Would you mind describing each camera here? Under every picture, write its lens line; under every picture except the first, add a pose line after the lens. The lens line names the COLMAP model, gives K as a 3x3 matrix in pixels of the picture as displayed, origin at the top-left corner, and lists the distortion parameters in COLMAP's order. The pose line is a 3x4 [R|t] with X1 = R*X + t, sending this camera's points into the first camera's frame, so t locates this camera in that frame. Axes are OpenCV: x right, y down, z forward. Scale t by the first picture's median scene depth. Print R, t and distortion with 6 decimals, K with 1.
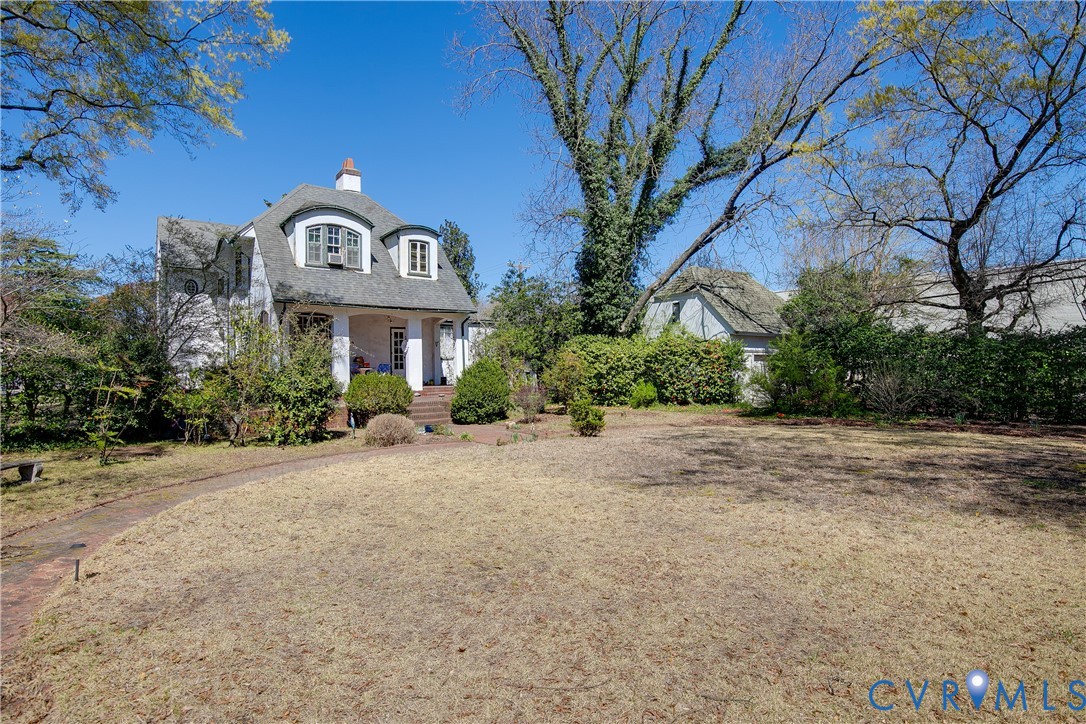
lens RADIAL K [[622.6, 0, 543.0], [0, 622.6, 362.0], [0, 0, 1]] dist [-0.121650, 0.000323]
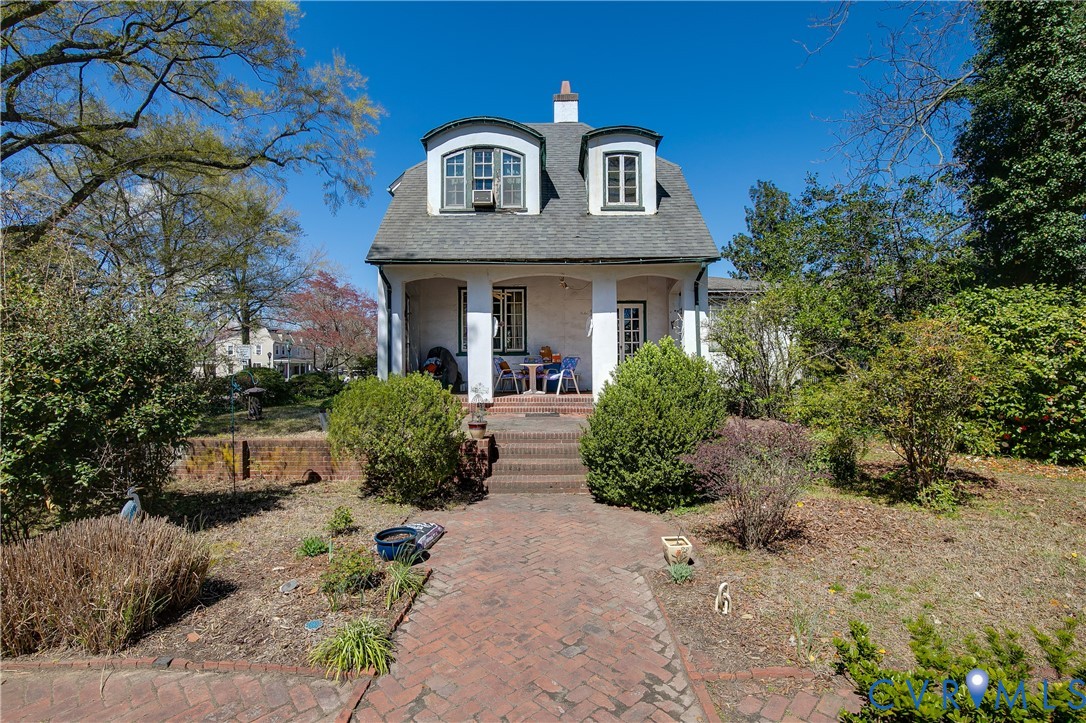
lens RADIAL K [[506.0, 0, 535.8], [0, 506.0, 358.4], [0, 0, 1]] dist [-0.025955, 0.000544]
pose [[0.786508, -0.001557, -0.617578, 0.036740], [0.004635, 0.999984, 0.003382, 0.003029], [0.617563, -0.005522, 0.786502, 0.570466]]
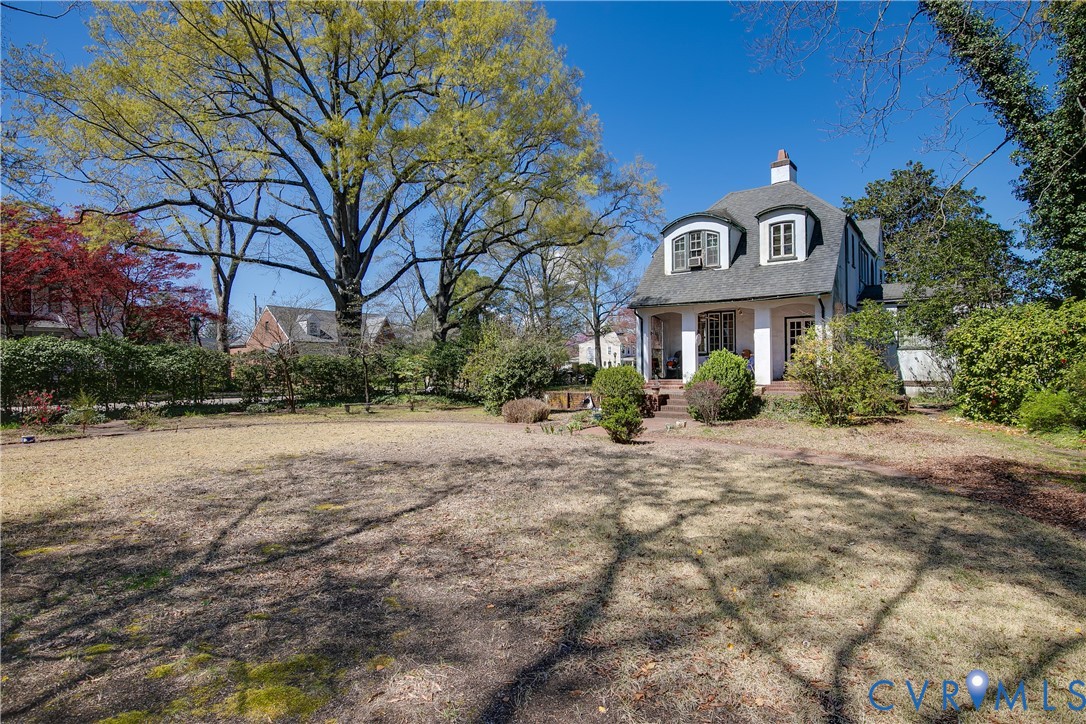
lens RADIAL K [[506.0, 0, 535.8], [0, 506.0, 358.9], [0, 0, 1]] dist [-0.025955, 0.000544]
pose [[0.241915, -0.002499, -0.970294, 0.445175], [0.016413, 0.999864, 0.001517, 0.000623], [0.970159, -0.016292, 0.241924, 0.467223]]
